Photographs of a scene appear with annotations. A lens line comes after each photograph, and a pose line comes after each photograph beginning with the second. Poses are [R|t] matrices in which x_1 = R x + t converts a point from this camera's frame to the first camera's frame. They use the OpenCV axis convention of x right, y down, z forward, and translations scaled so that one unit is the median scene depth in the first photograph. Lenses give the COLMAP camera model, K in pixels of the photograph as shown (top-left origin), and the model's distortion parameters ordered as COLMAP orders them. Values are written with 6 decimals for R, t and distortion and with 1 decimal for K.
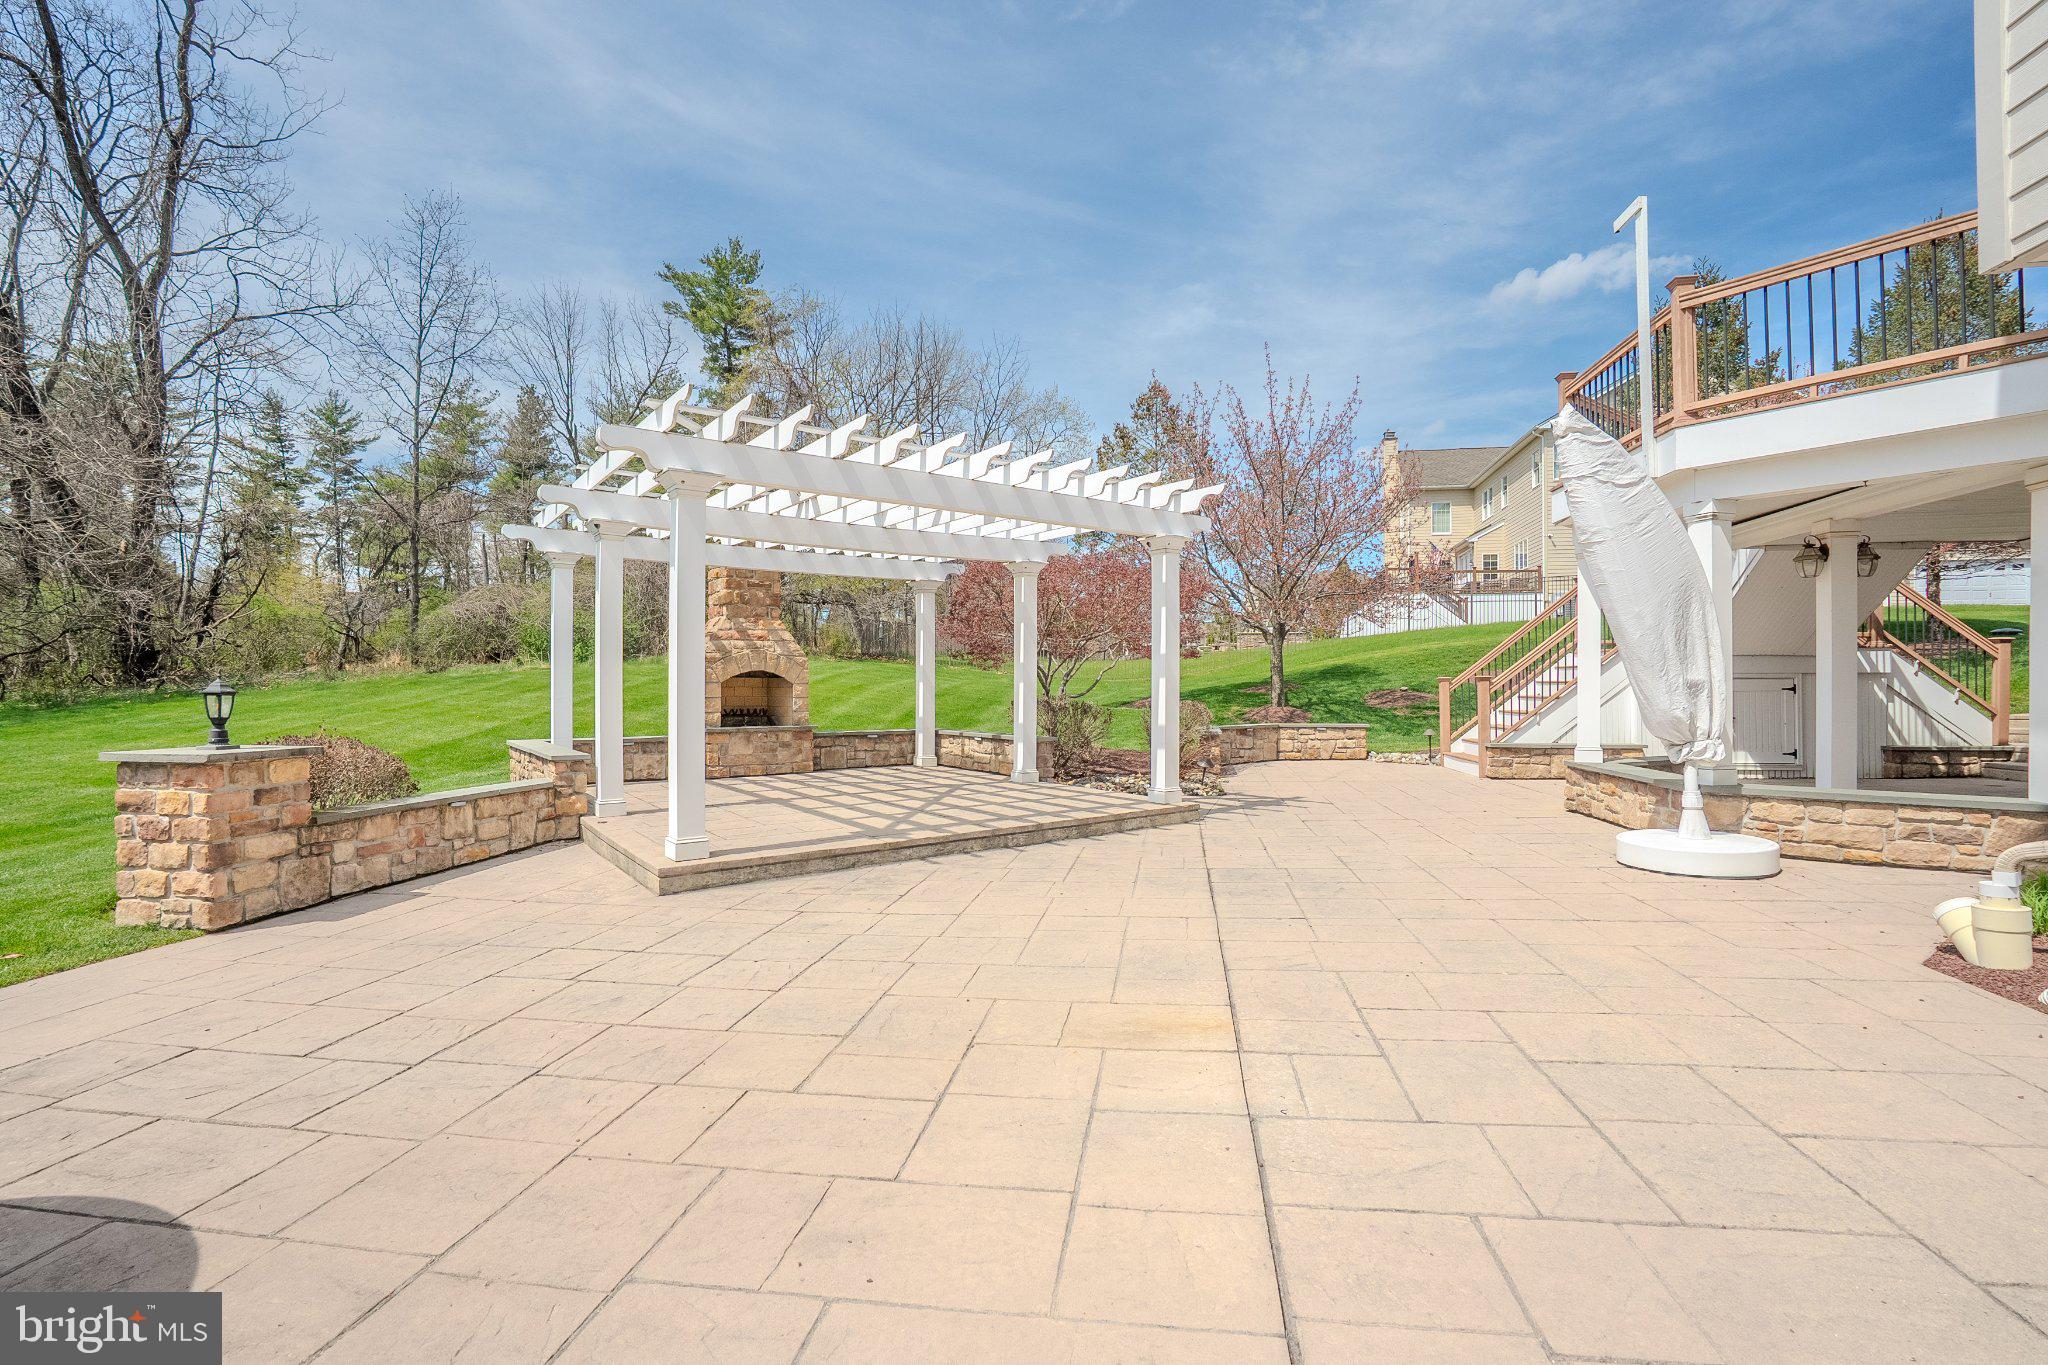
lens RADIAL K [[929.0, 0, 1033.7], [0, 929.0, 682.8], [0, 0, 1]] dist [-0.041282, 0.000413]
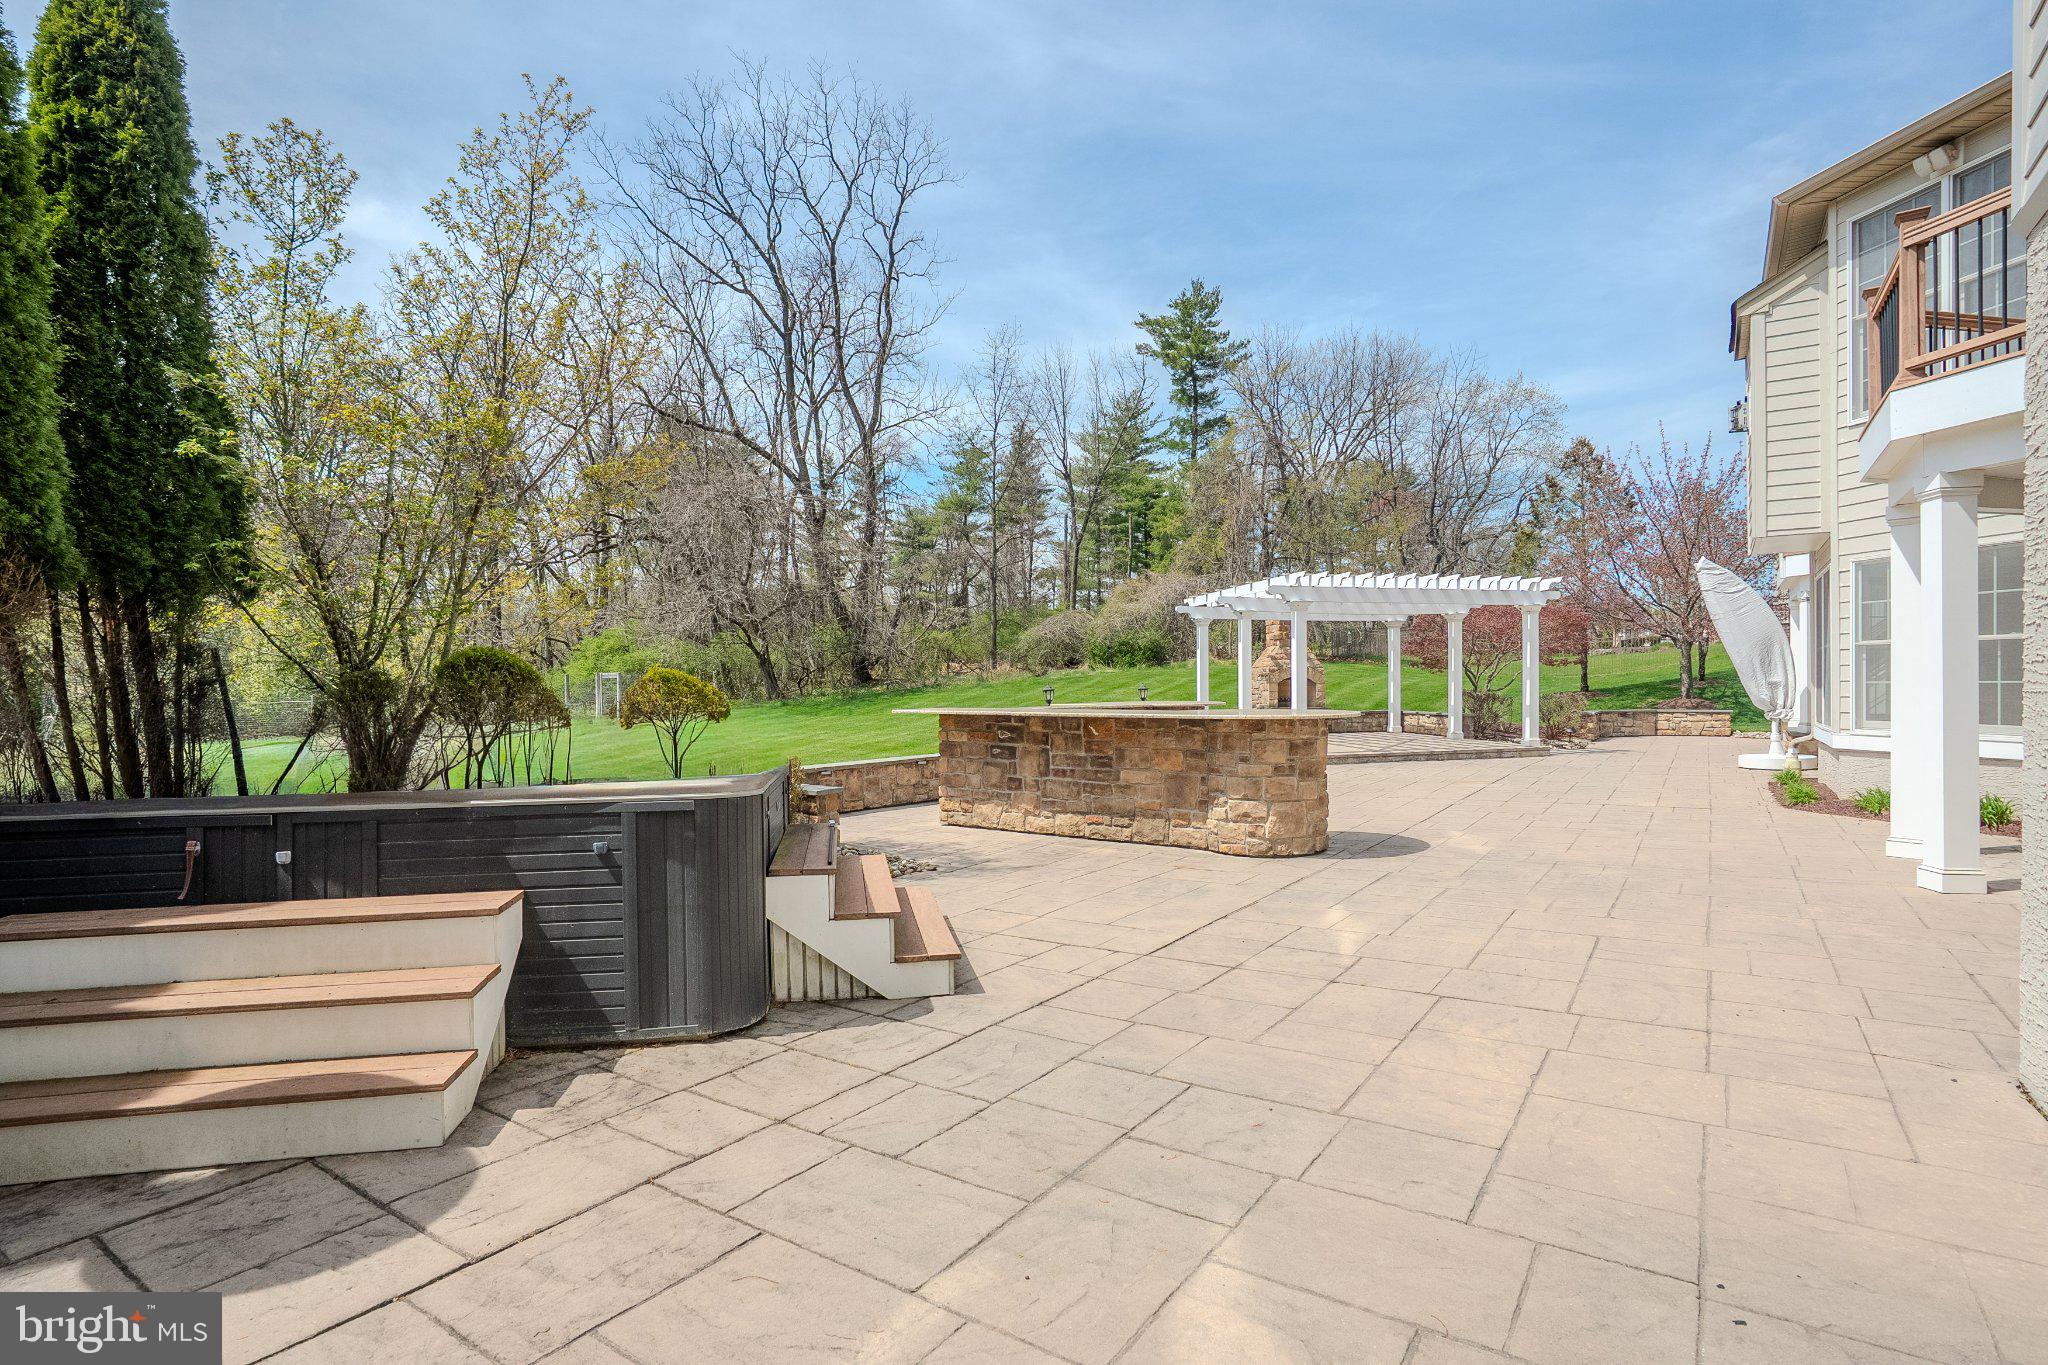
lens RADIAL K [[1020.0, 0, 1016.8], [0, 1020.0, 677.2], [0, 0, 1]] dist [-0.029082, 0.000344]
pose [[0.896532, -0.007091, -0.442923, 0.071211], [0.006919, 0.999974, -0.002004, -0.008603], [0.442926, -0.001268, 0.896557, -0.795122]]
